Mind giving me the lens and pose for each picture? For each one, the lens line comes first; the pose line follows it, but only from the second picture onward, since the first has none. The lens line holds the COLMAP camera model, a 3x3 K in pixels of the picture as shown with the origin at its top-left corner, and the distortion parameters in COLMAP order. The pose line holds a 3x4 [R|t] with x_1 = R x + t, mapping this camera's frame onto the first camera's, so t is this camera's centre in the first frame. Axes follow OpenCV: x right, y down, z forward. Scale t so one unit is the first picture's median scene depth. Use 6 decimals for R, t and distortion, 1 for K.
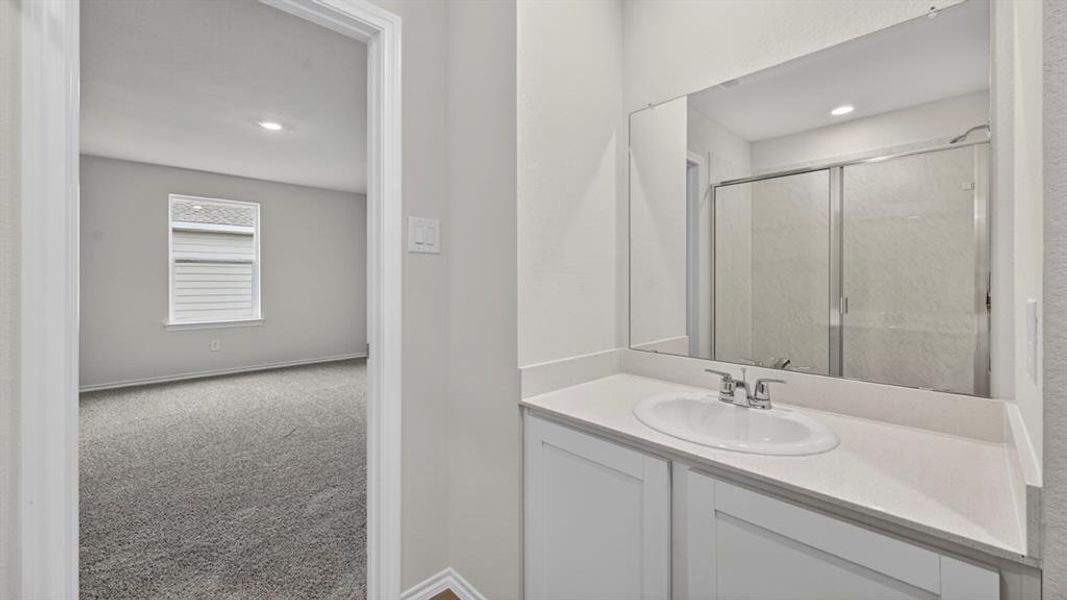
lens RADIAL K [[424.5, 0, 543.1], [0, 424.5, 278.2], [0, 0, 1]] dist [0.000549, -0.000087]
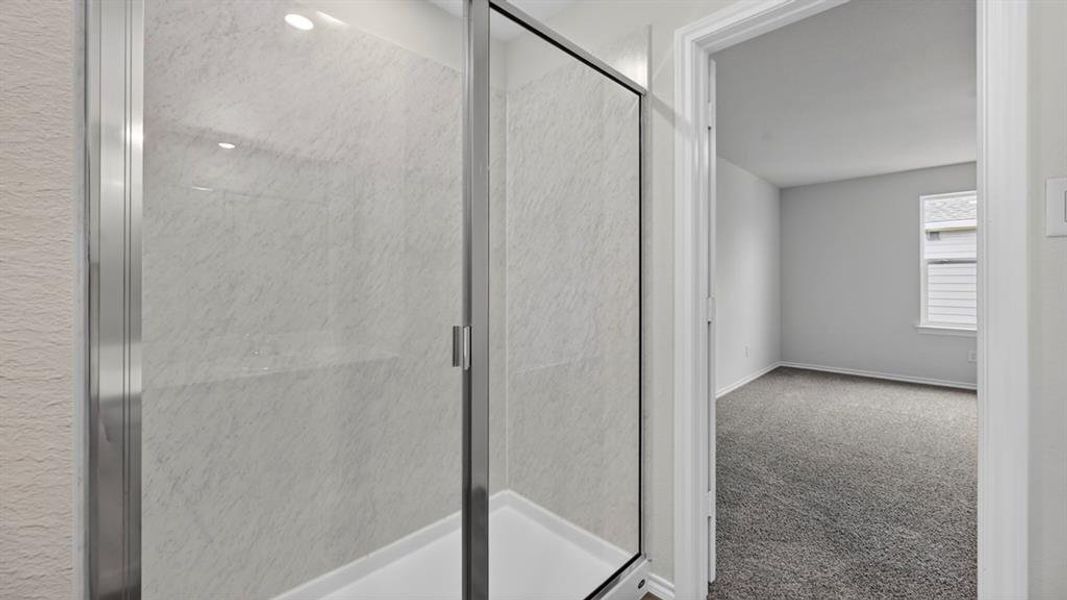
lens RADIAL K [[424.5, 0, 543.1], [0, 424.5, 278.2], [0, 0, 1]] dist [0.000549, -0.000087]
pose [[0.029246, -0.005881, -0.999555, 0.175206], [-0.001383, 0.999981, -0.005924, 0.003534], [0.999571, 0.001556, 0.029237, 0.152904]]
